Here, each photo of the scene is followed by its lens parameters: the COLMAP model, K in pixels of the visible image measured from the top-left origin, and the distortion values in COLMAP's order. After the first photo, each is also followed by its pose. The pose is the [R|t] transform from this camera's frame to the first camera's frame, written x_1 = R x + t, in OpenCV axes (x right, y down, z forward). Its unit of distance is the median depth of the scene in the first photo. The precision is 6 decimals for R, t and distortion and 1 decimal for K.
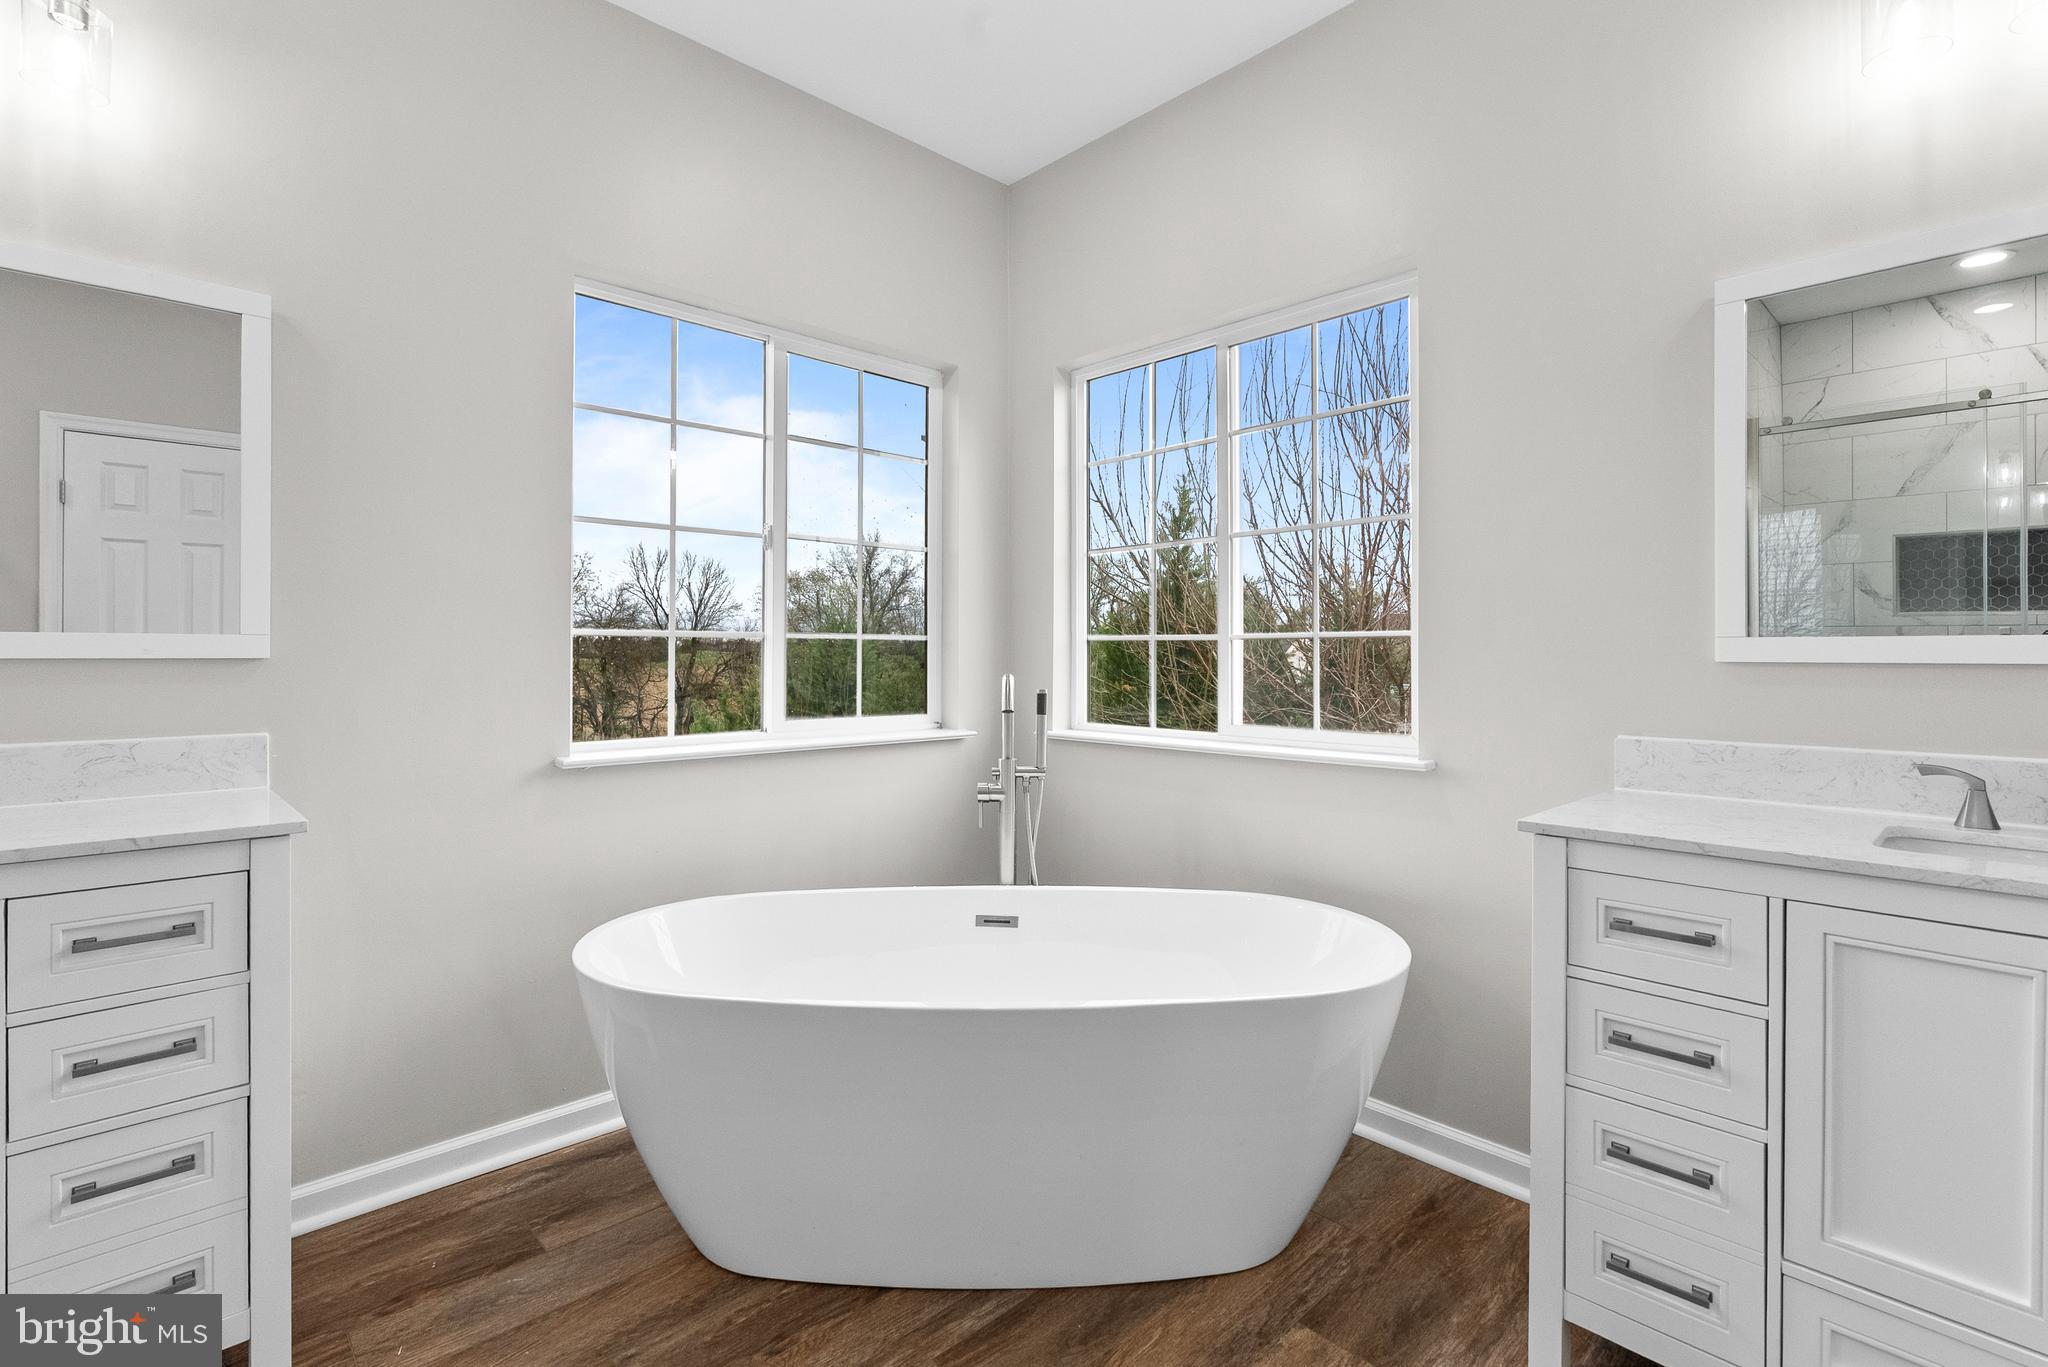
lens RADIAL K [[948.4, 0, 1023.4], [0, 948.4, 650.8], [0, 0, 1]] dist [-0.013098, 0.004995]
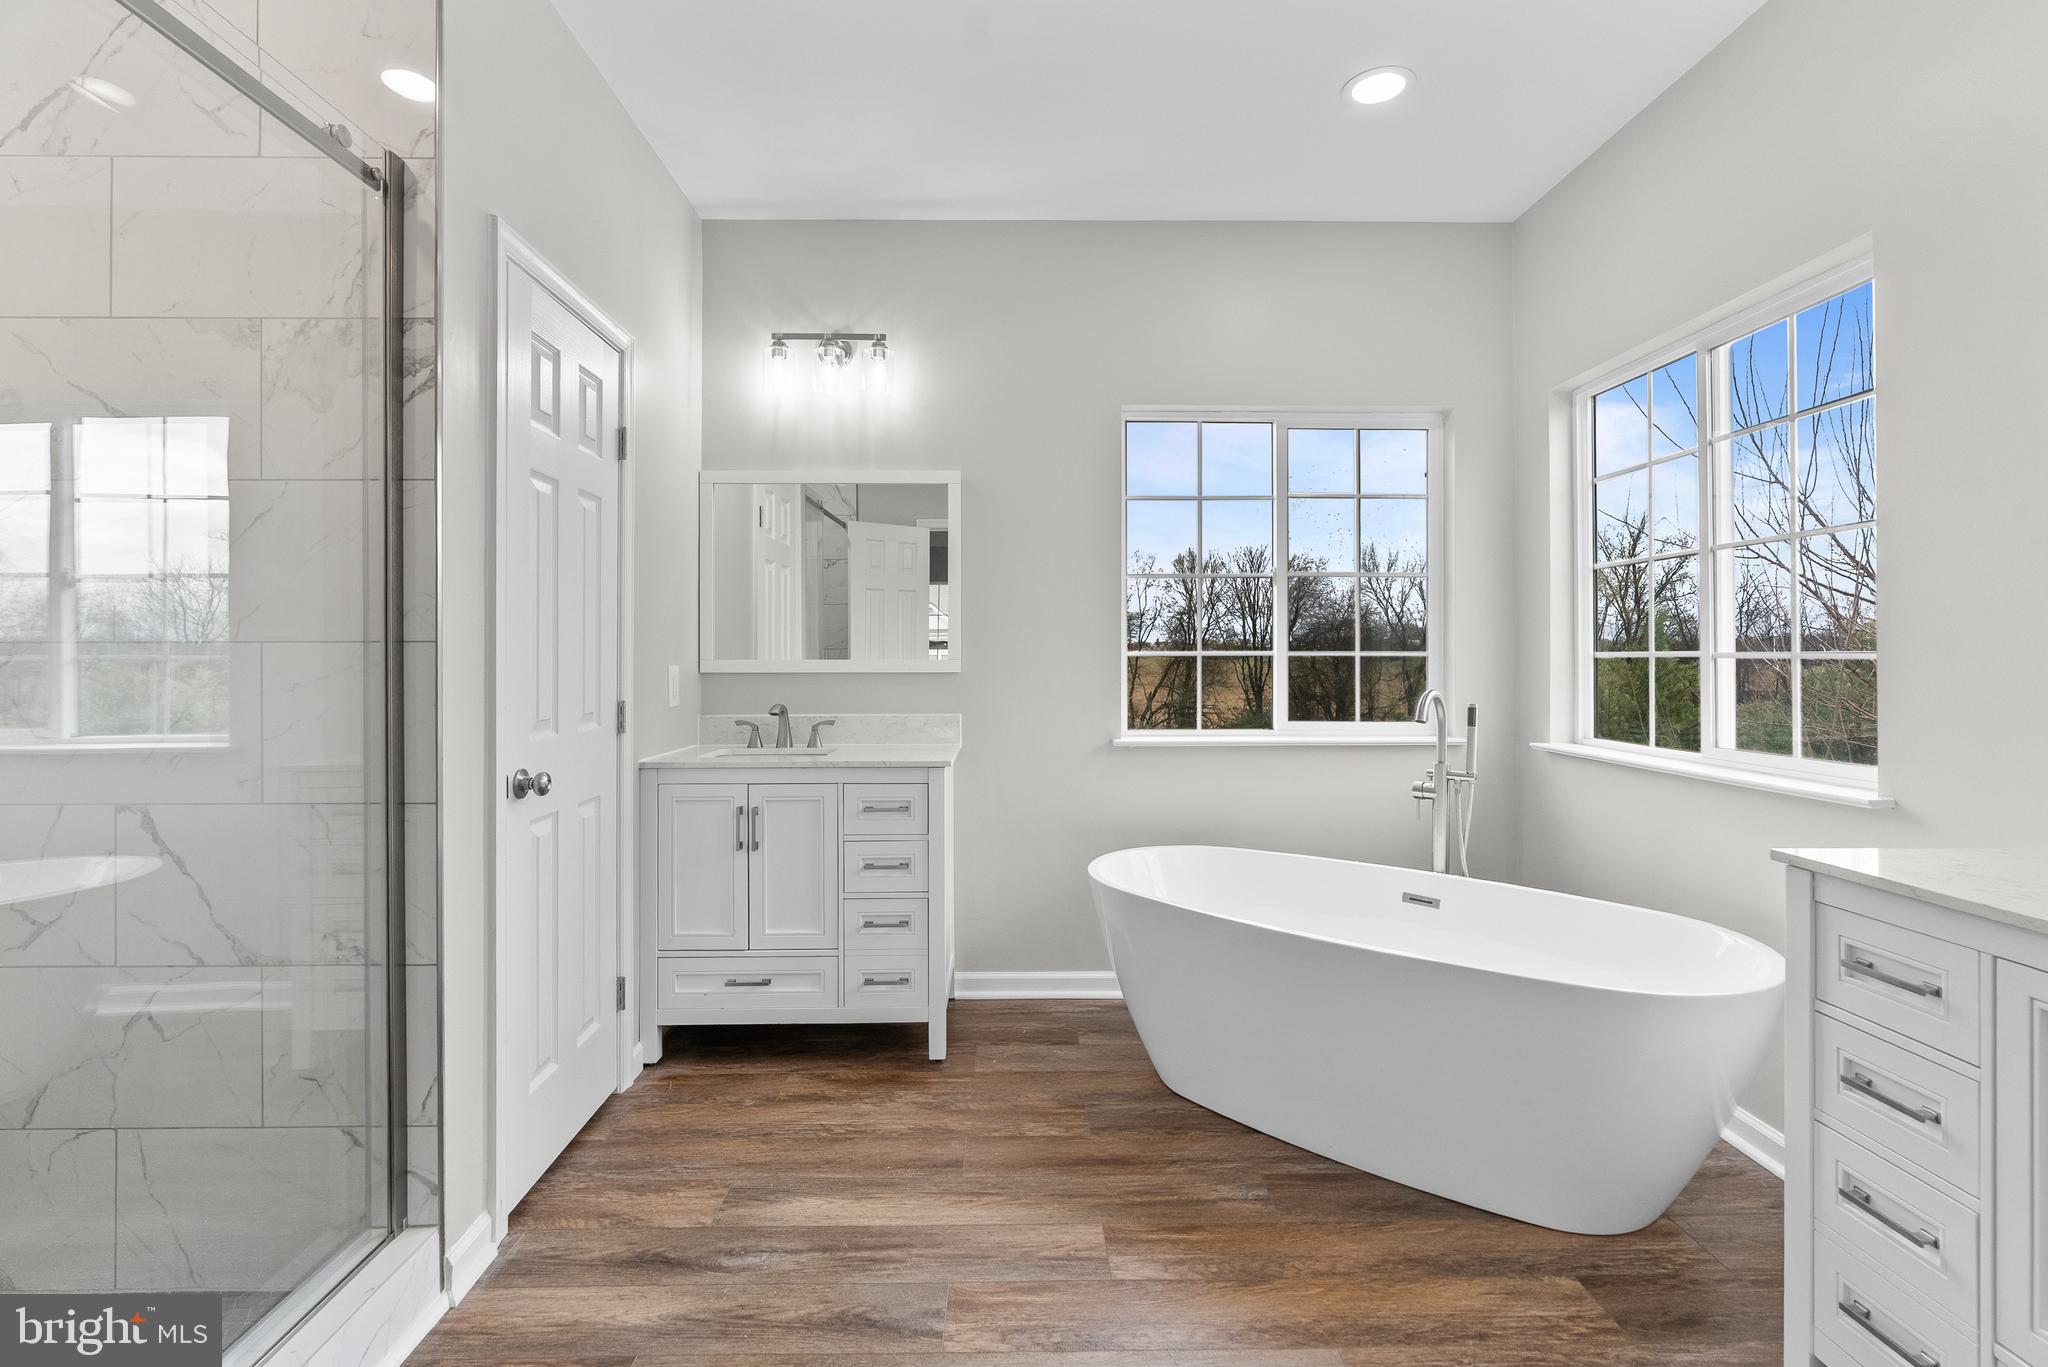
lens RADIAL K [[948.4, 0, 1023.4], [0, 948.4, 650.8], [0, 0, 1]] dist [-0.013098, 0.004995]
pose [[0.732168, -0.003581, -0.681115, 0.355115], [0.004652, 0.999989, -0.000257, -0.021762], [0.681108, -0.002980, 0.732177, -0.163777]]
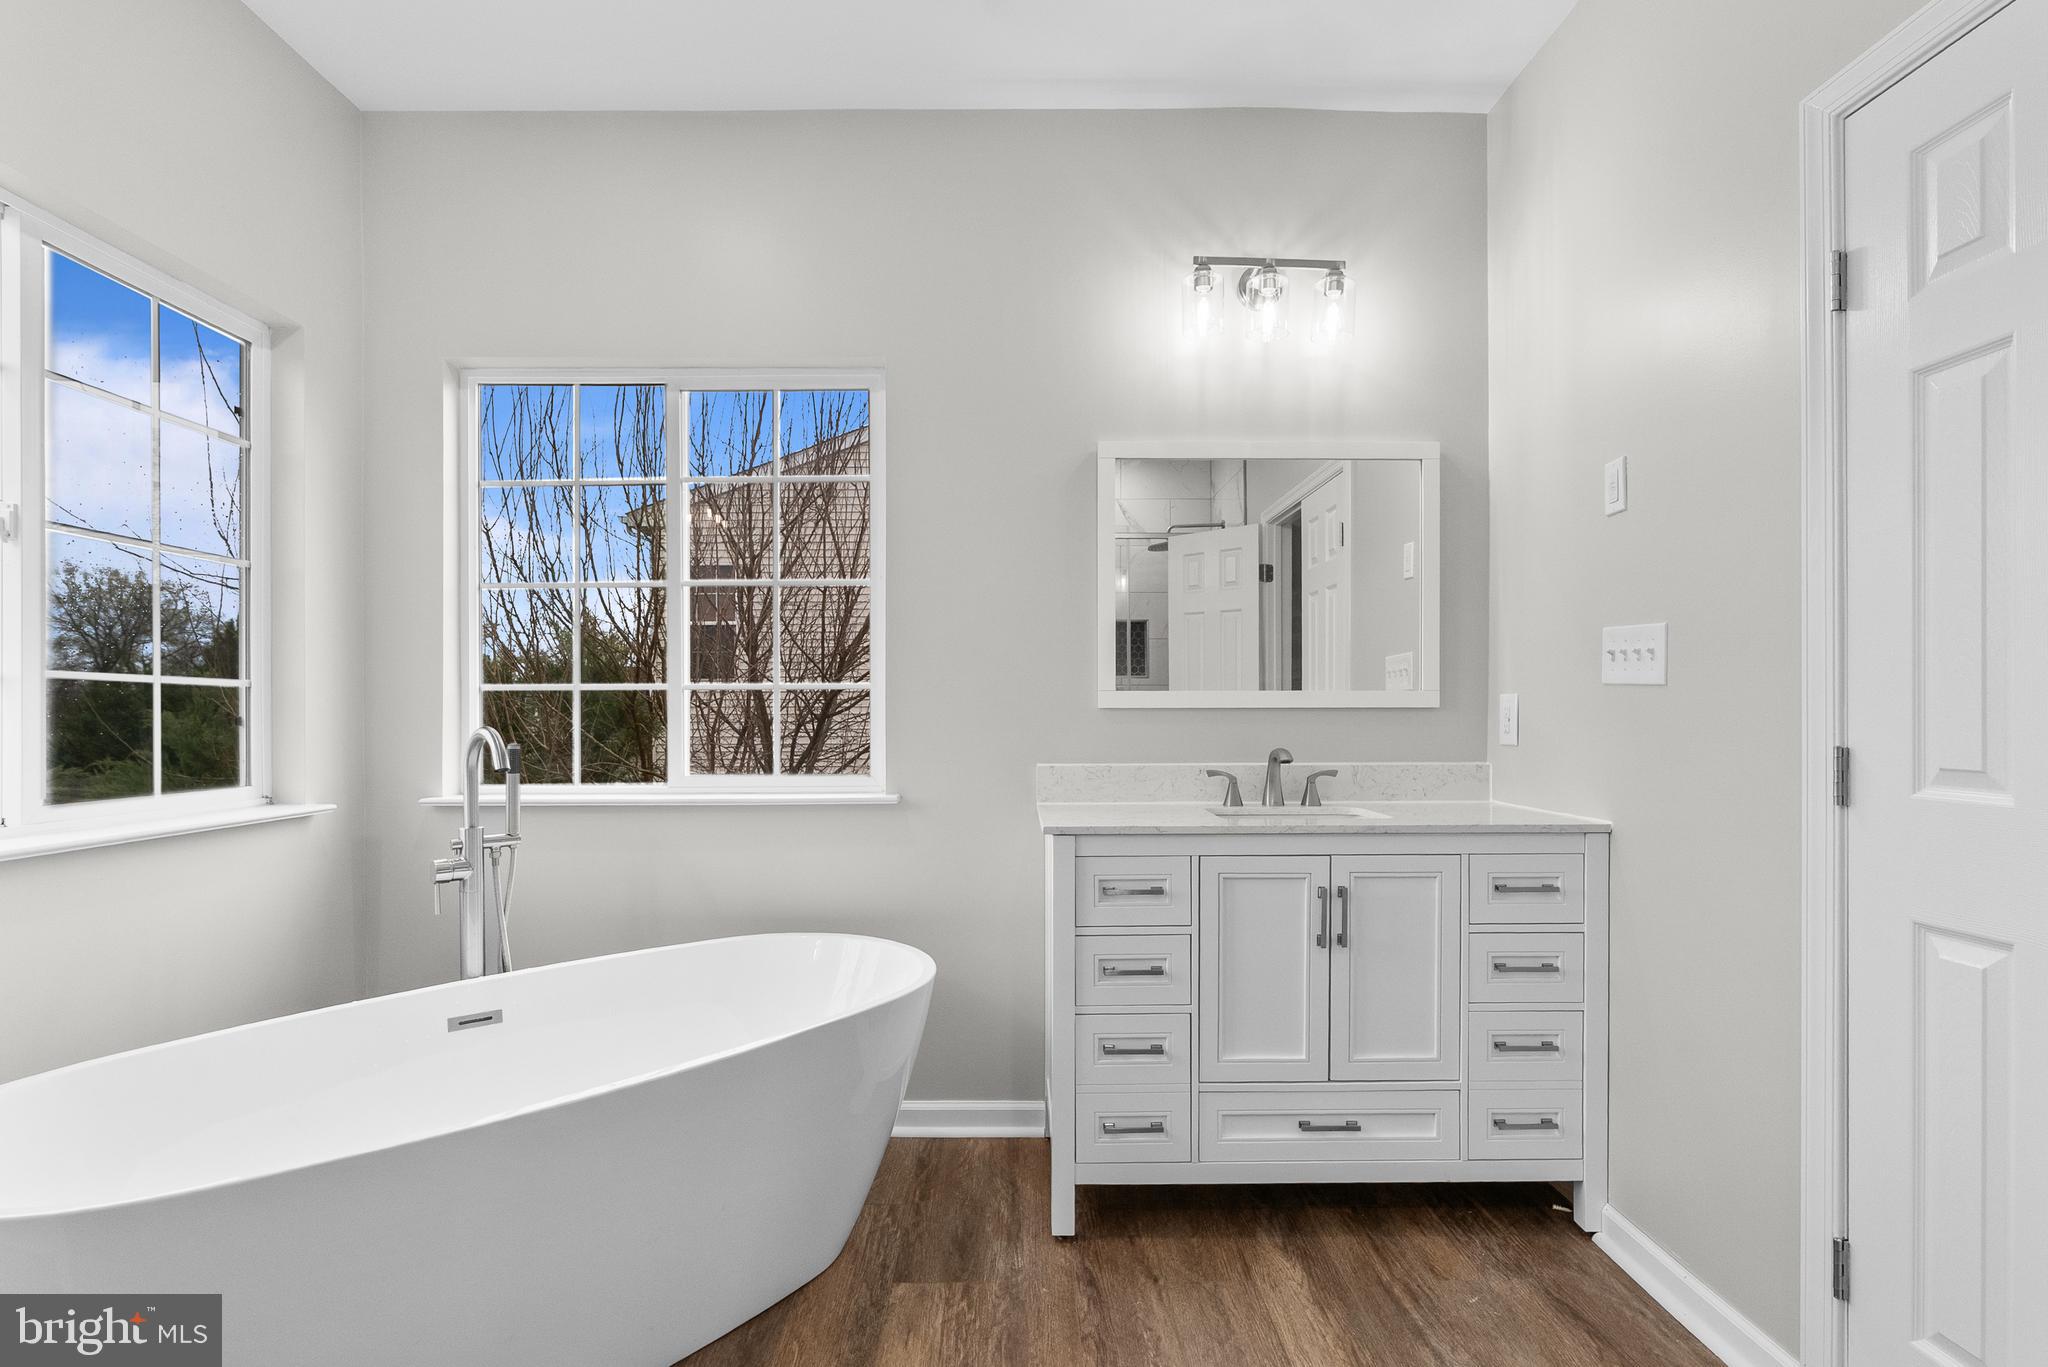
lens RADIAL K [[1001.4, 0, 1029.7], [0, 1001.4, 706.5], [0, 0, 1]] dist [-0.015133, 0.005545]
pose [[0.676127, -0.000594, 0.736785, -0.300756], [0.000389, 1.000000, 0.000450, 0.005479], [-0.736785, -0.000017, 0.676127, 0.033772]]
